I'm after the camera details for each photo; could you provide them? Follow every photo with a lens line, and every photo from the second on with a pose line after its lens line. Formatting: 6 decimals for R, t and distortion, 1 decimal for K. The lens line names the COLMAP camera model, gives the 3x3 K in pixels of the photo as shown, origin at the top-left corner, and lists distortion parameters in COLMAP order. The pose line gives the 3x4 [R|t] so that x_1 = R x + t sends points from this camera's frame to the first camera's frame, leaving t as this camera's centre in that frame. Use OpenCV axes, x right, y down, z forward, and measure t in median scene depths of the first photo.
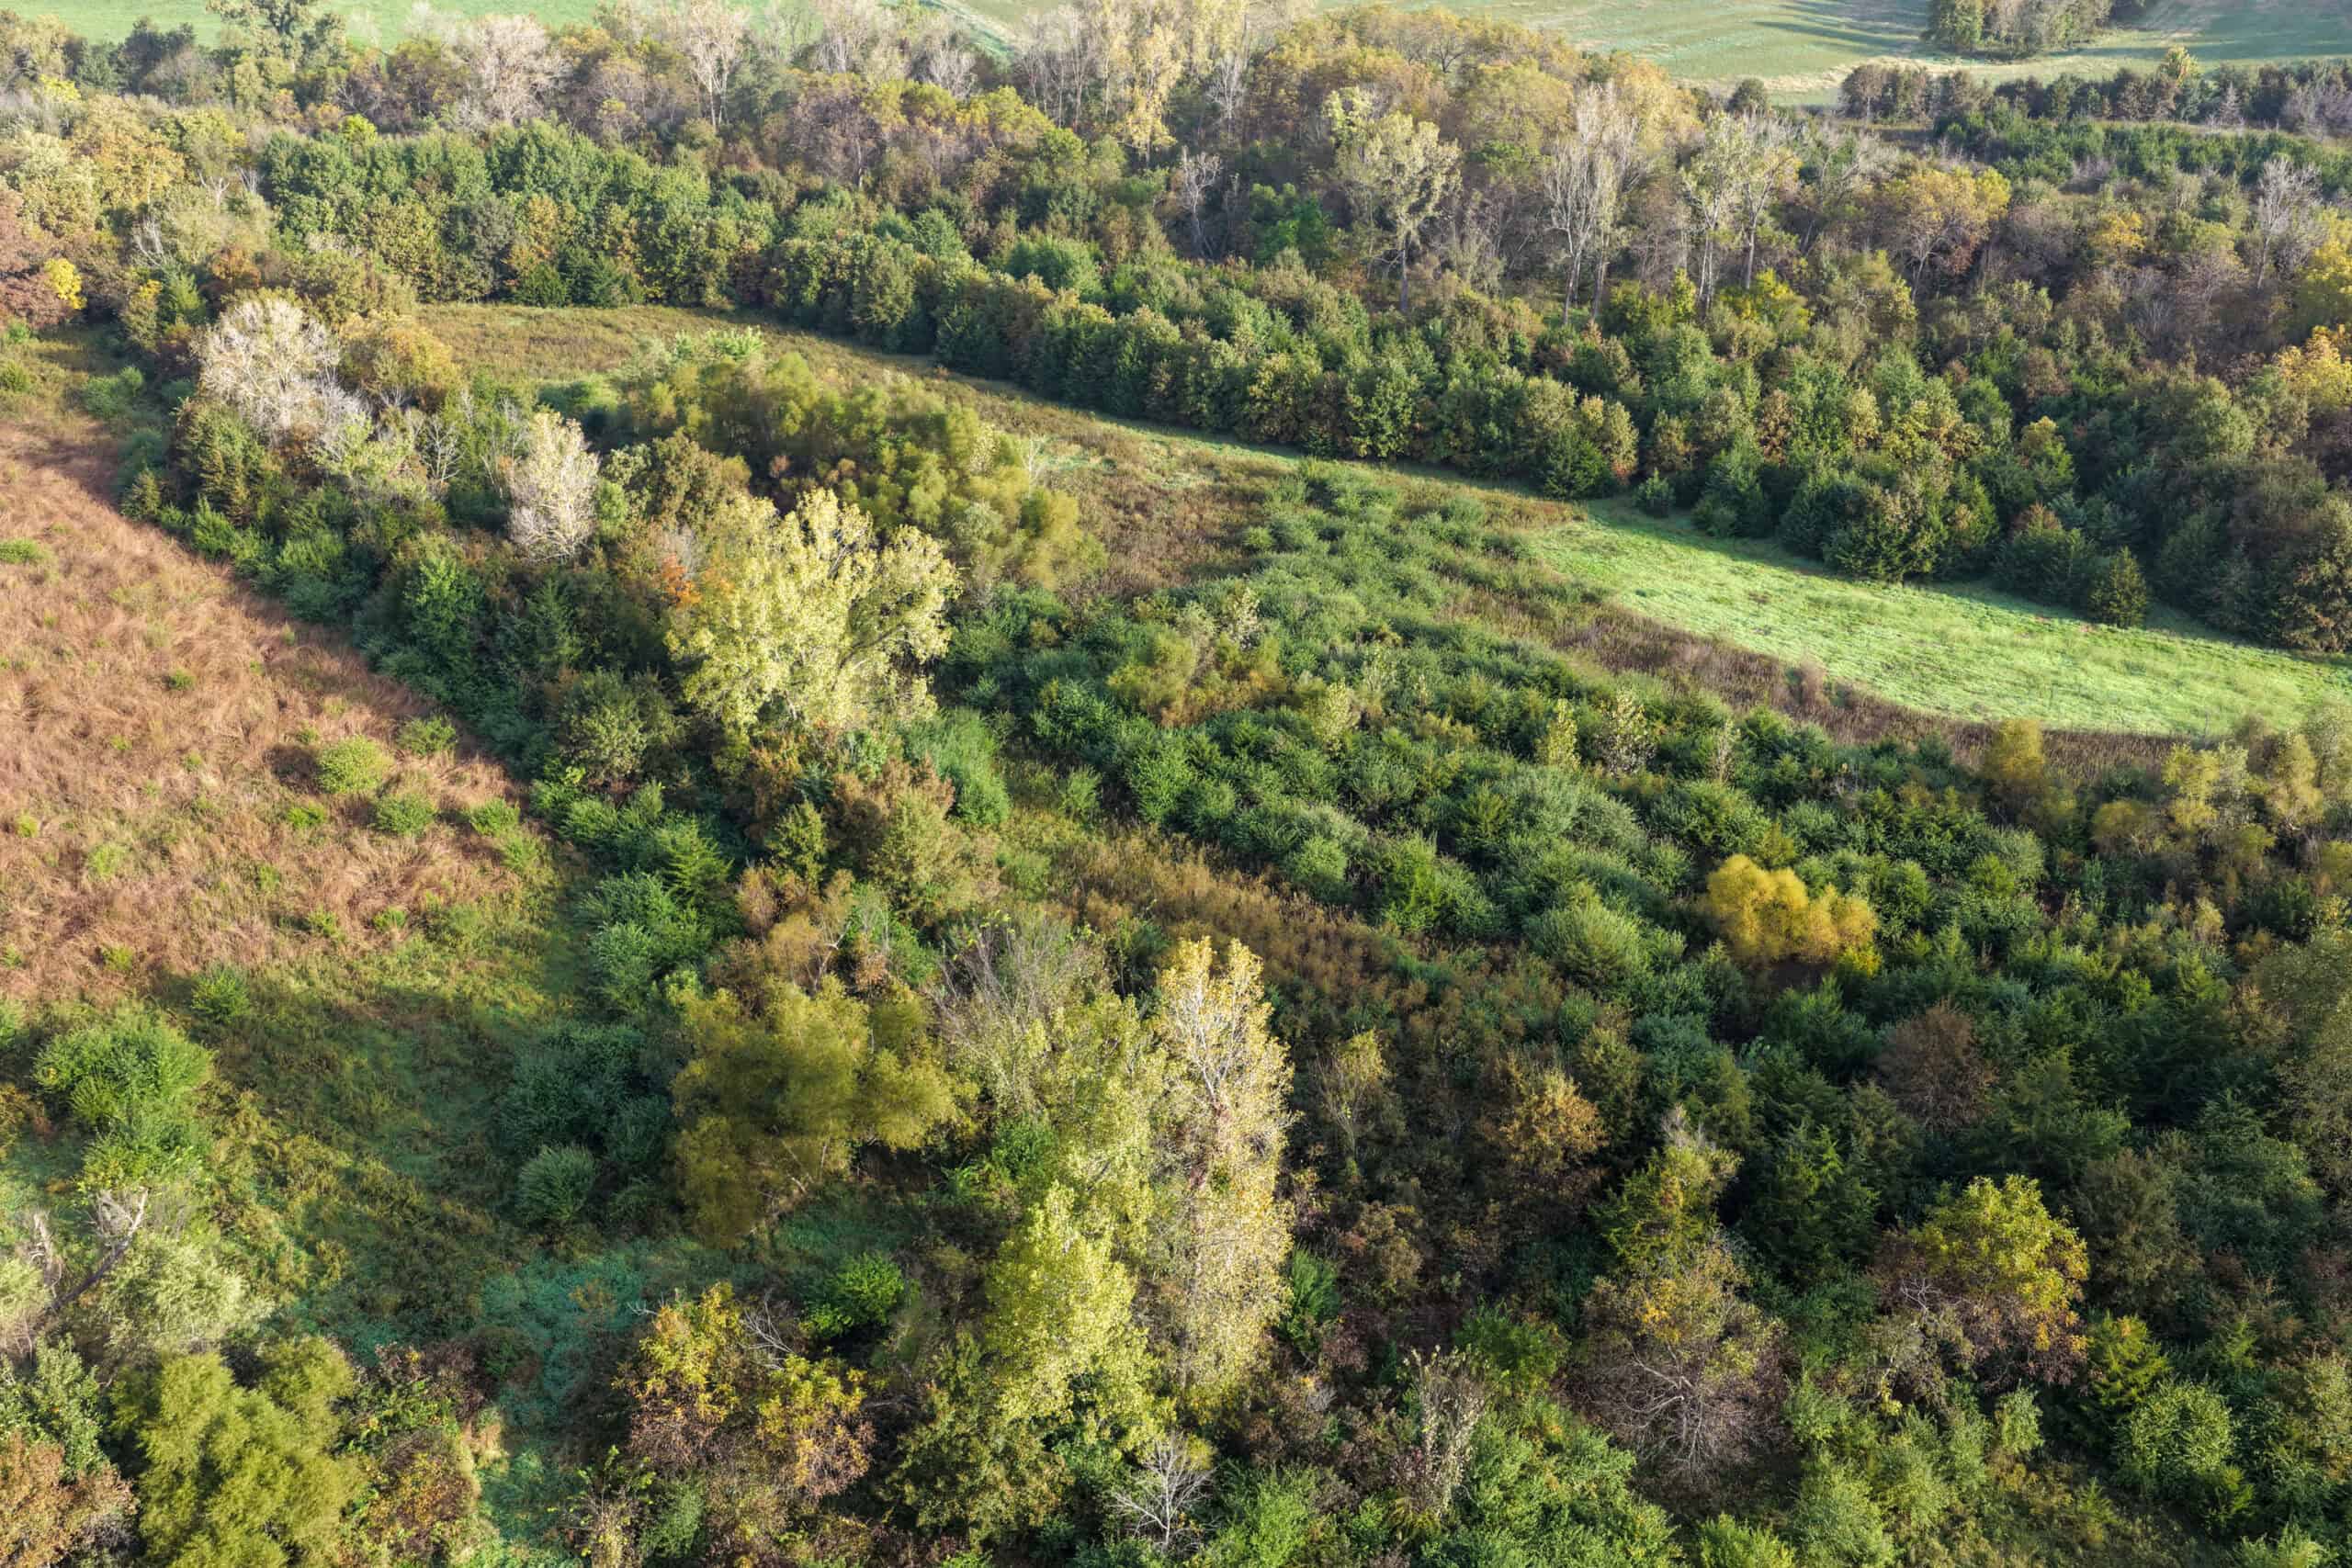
lens RADIAL K [[2201.0, 0, 1178.7], [0, 2201.0, 781.4], [0, 0, 1]] dist [0.000916, 0.000000]
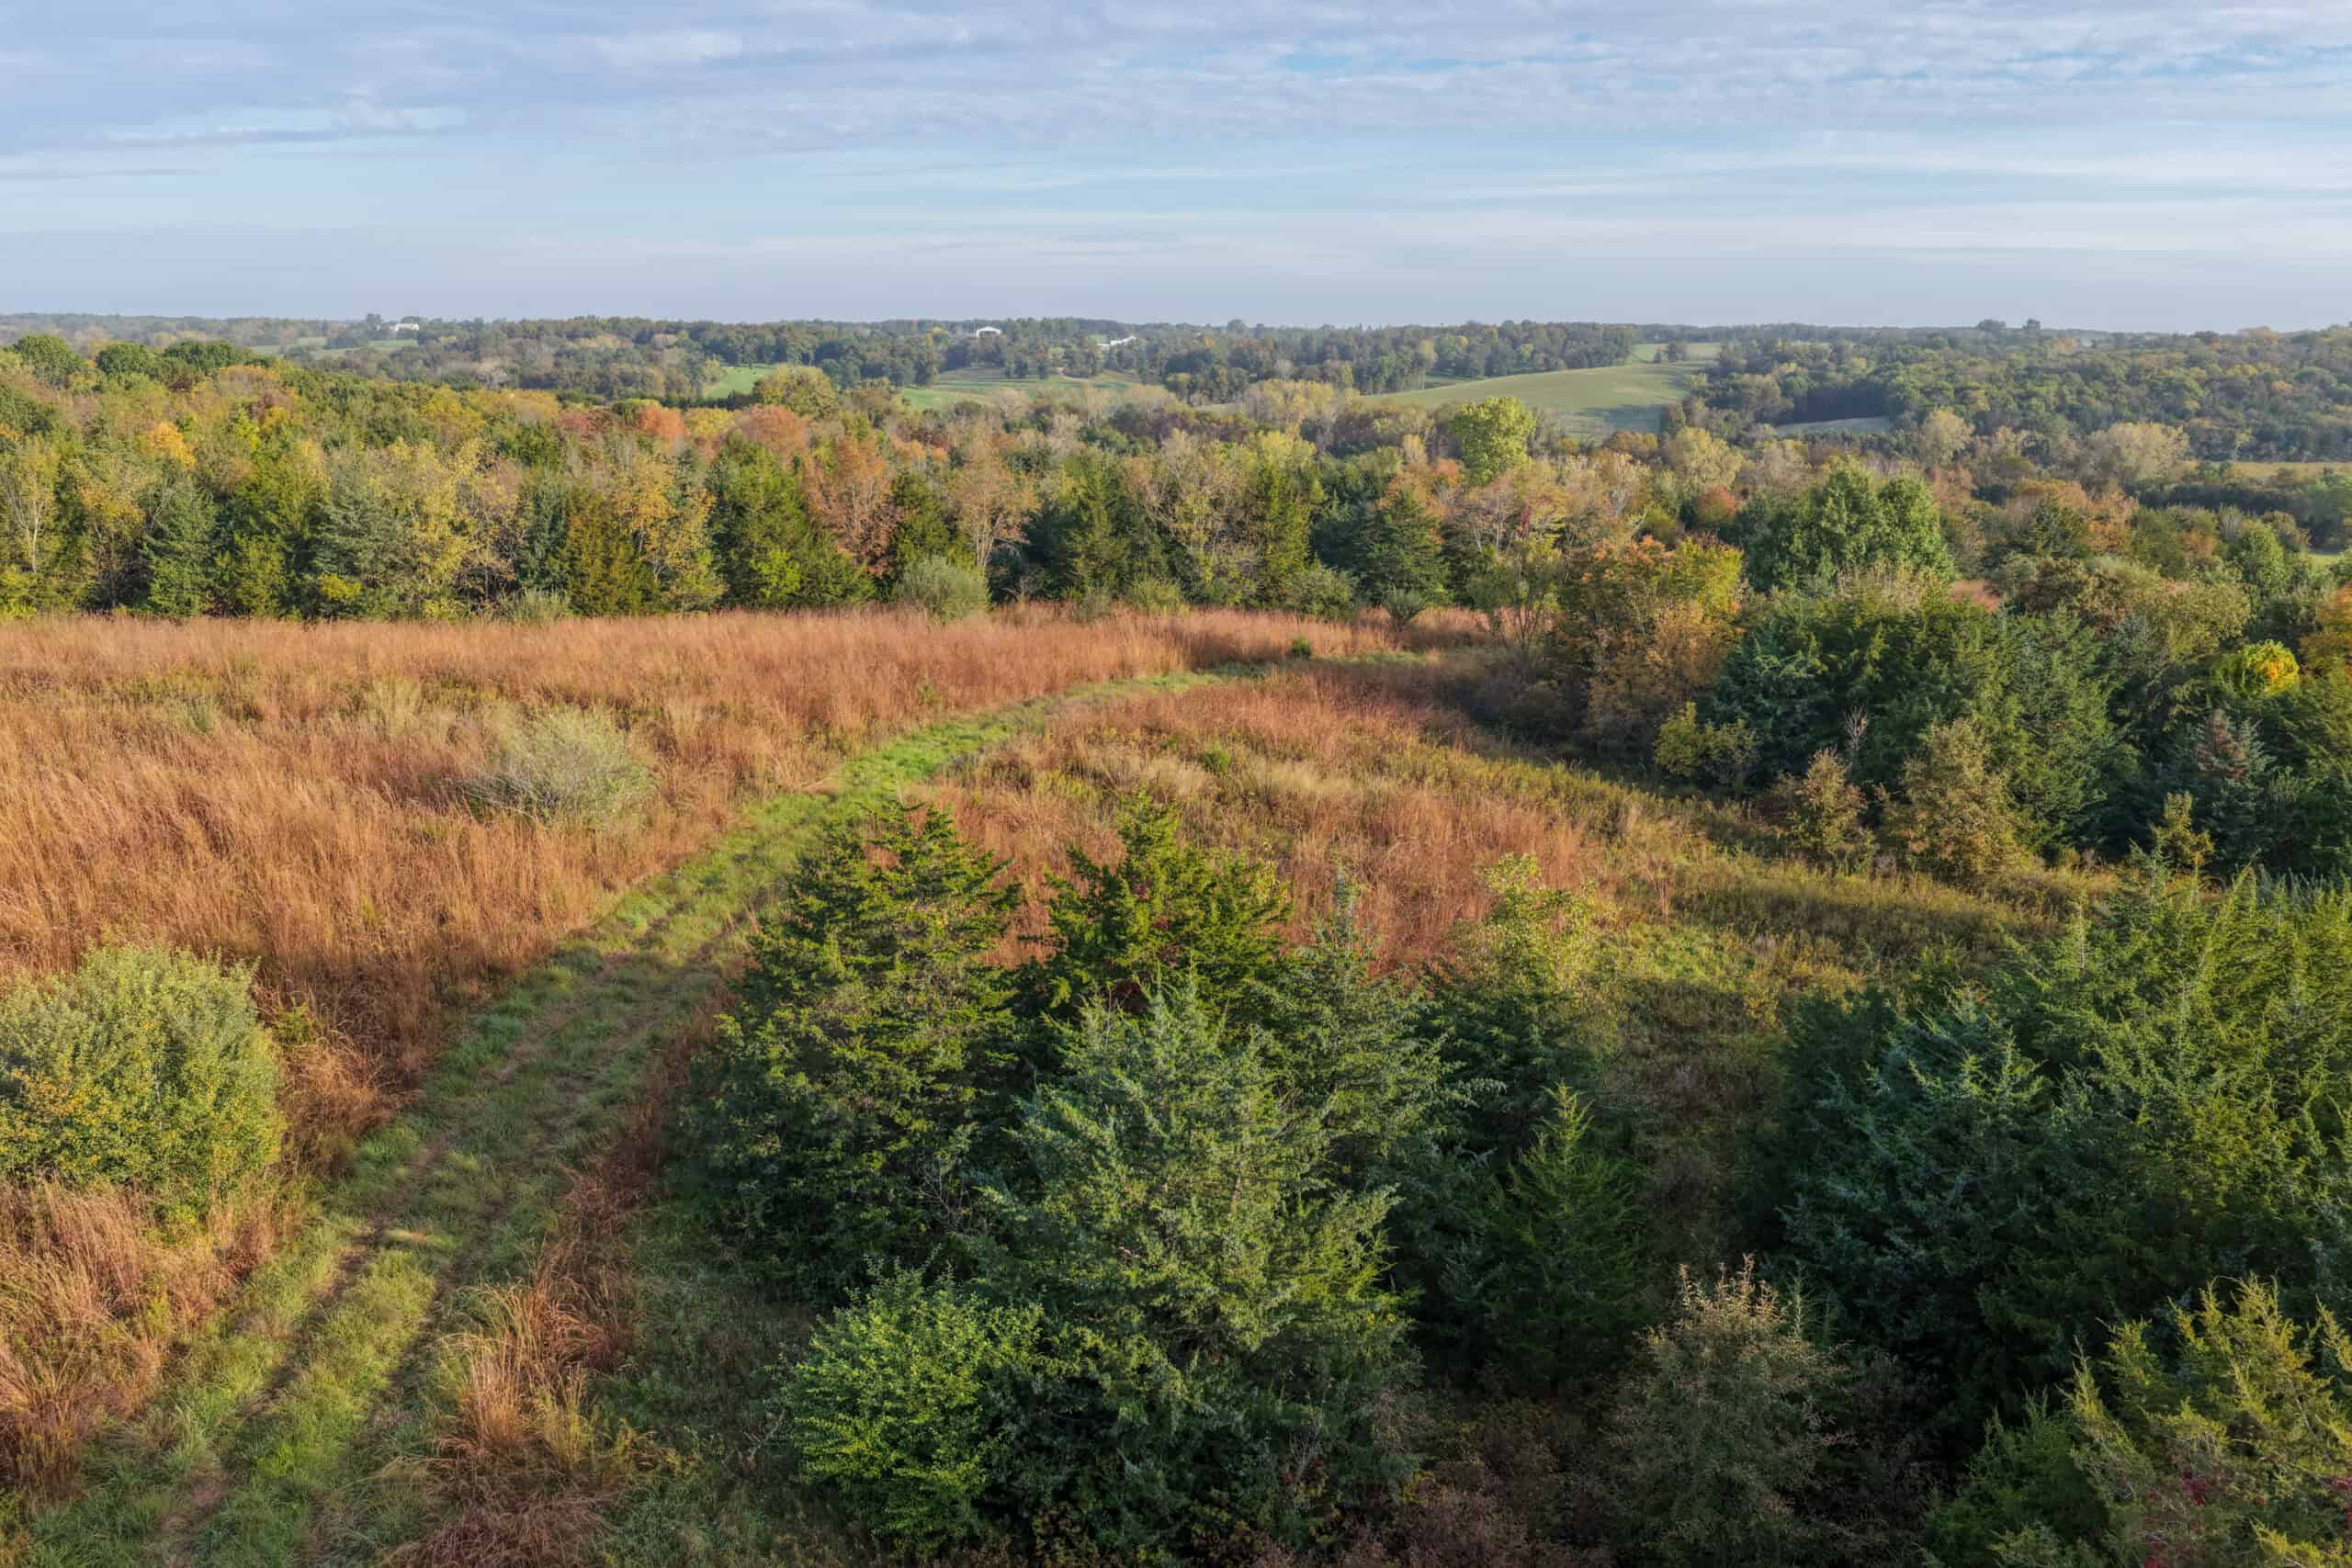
lens RADIAL K [[1945.2, 0, 1180.5], [0, 1945.2, 772.1], [0, 0, 1]] dist [-0.010042, 0.030732]
pose [[0.999915, 0.002695, 0.012759, -0.227661], [0.000344, 0.972626, -0.232375, 0.741595], [-0.013036, 0.232360, 0.972542, -1.269895]]
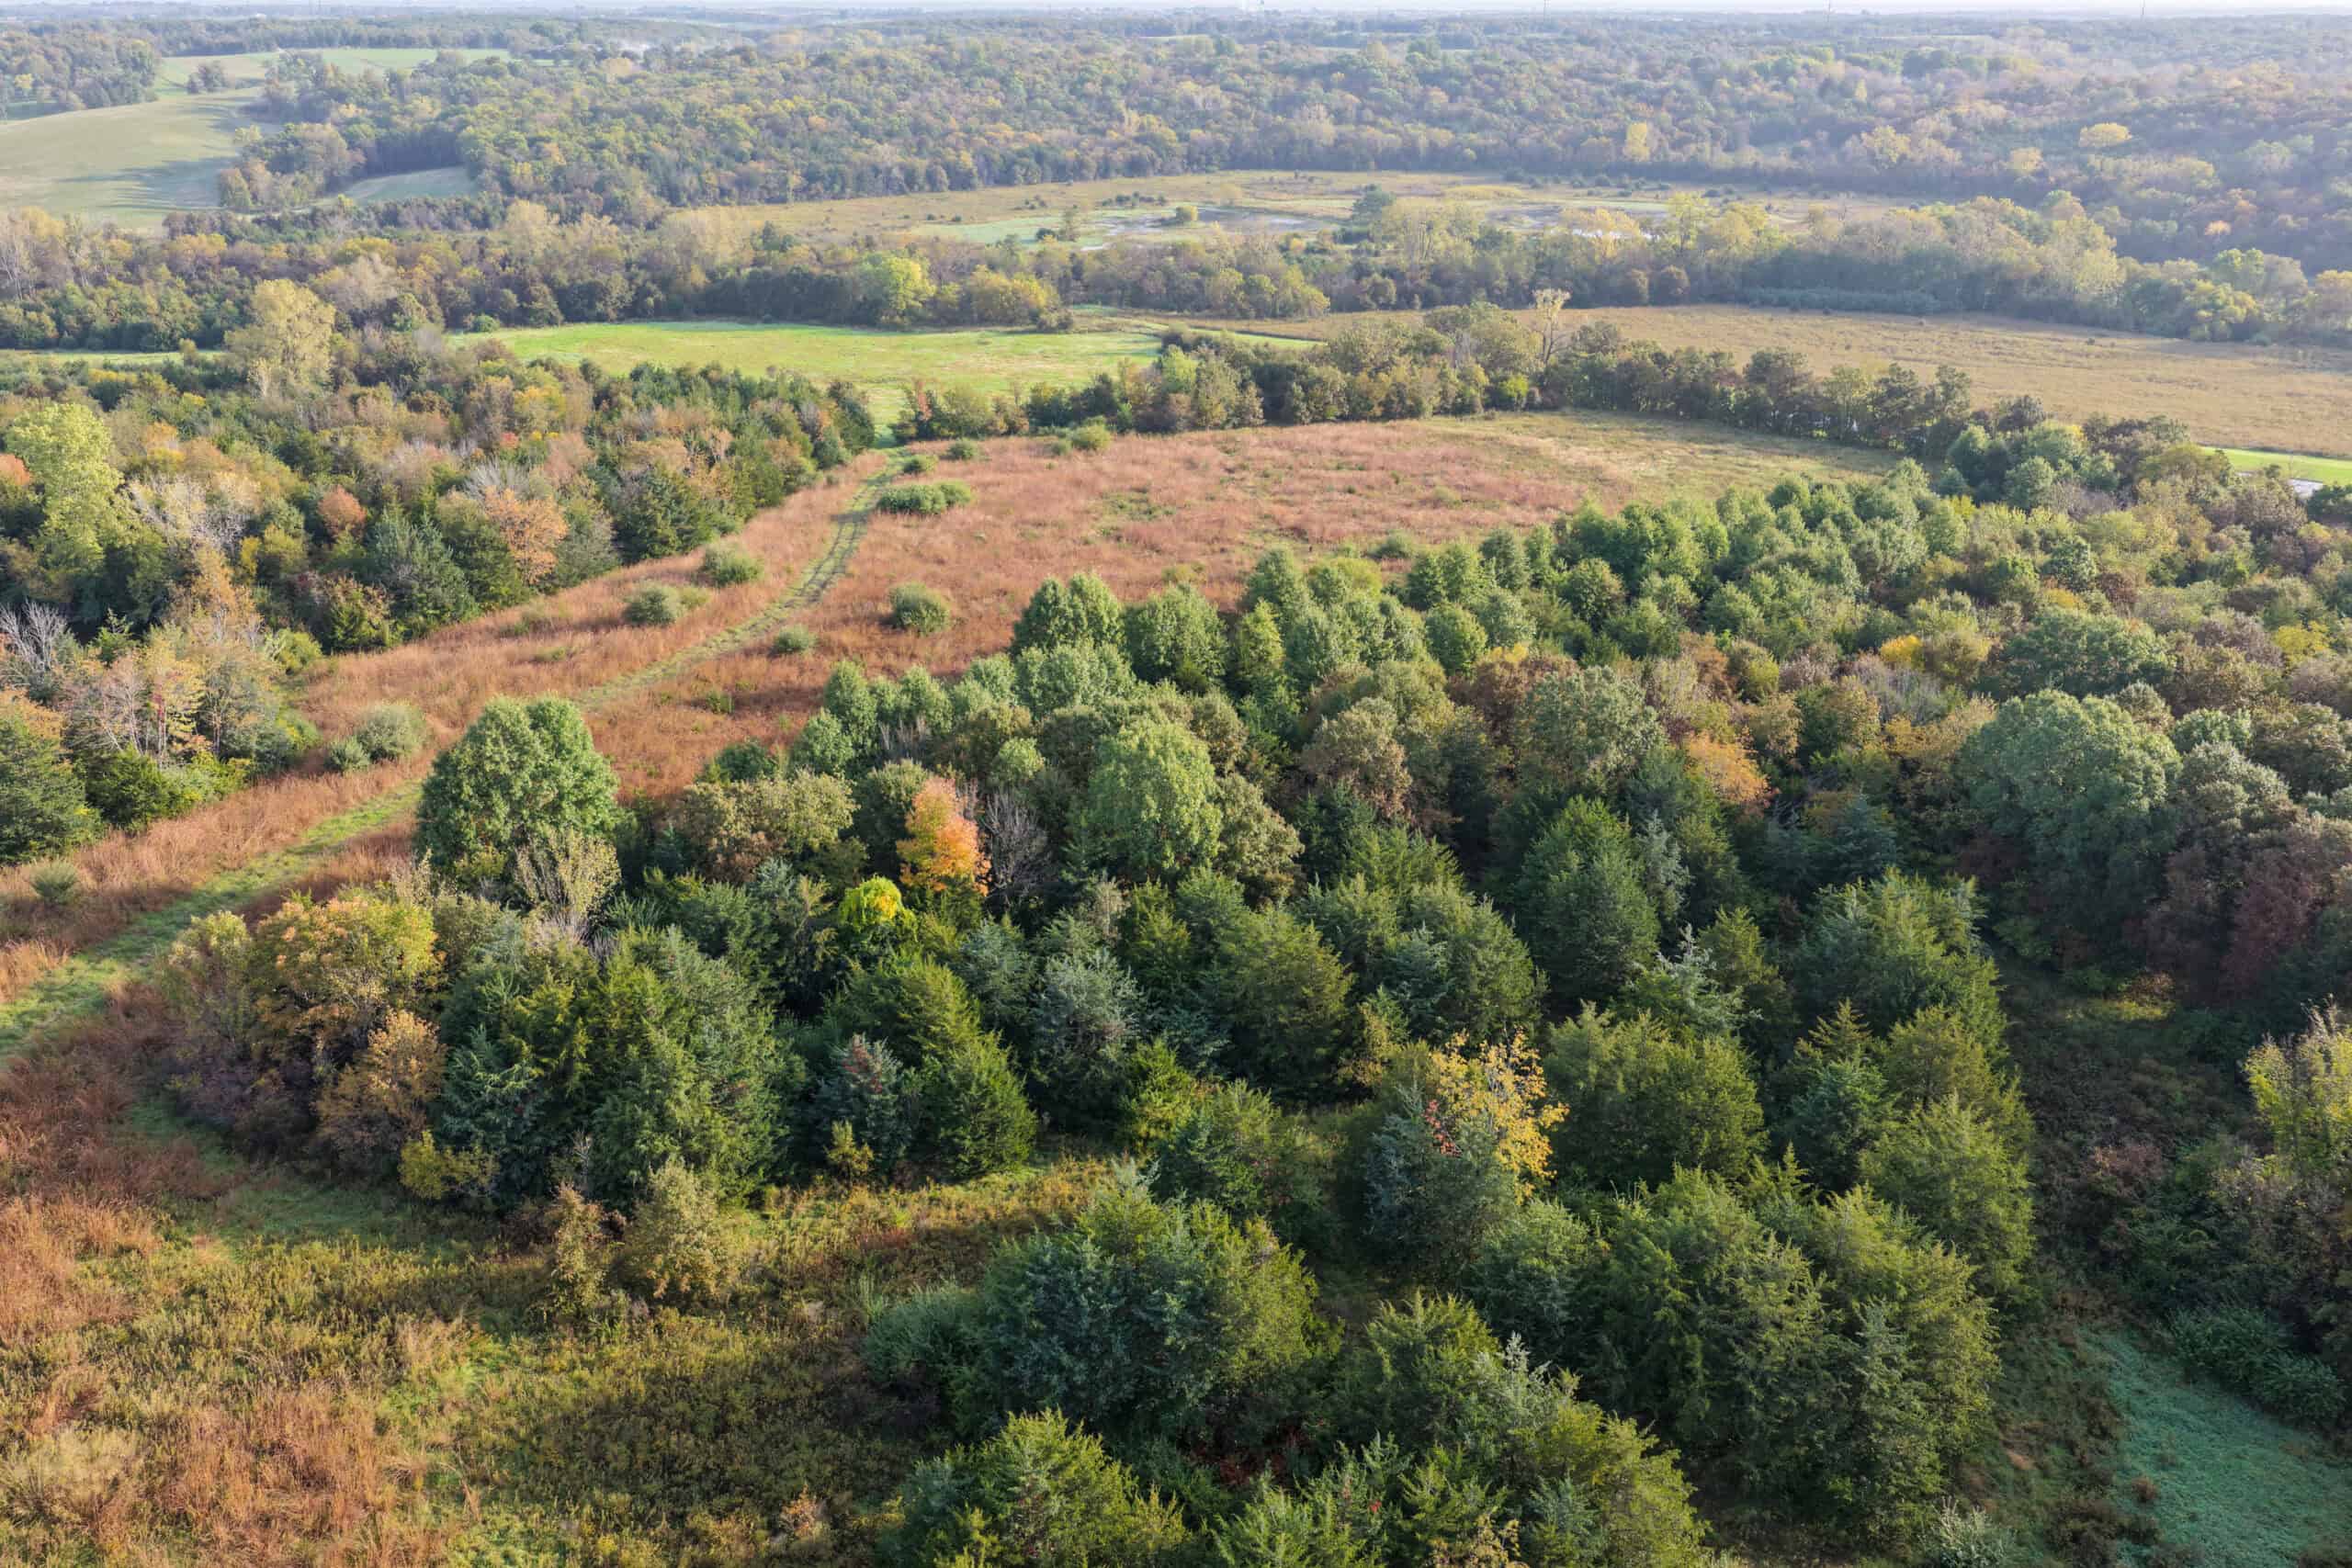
lens RADIAL K [[1945.2, 0, 1174.7], [0, 1945.2, 777.4], [0, 0, 1]] dist [-0.010042, 0.030732]
pose [[0.770282, -0.237779, 0.591715, -0.226515], [0.282127, 0.959205, 0.018187, 0.614581], [-0.571900, 0.152930, 0.805942, -1.332981]]
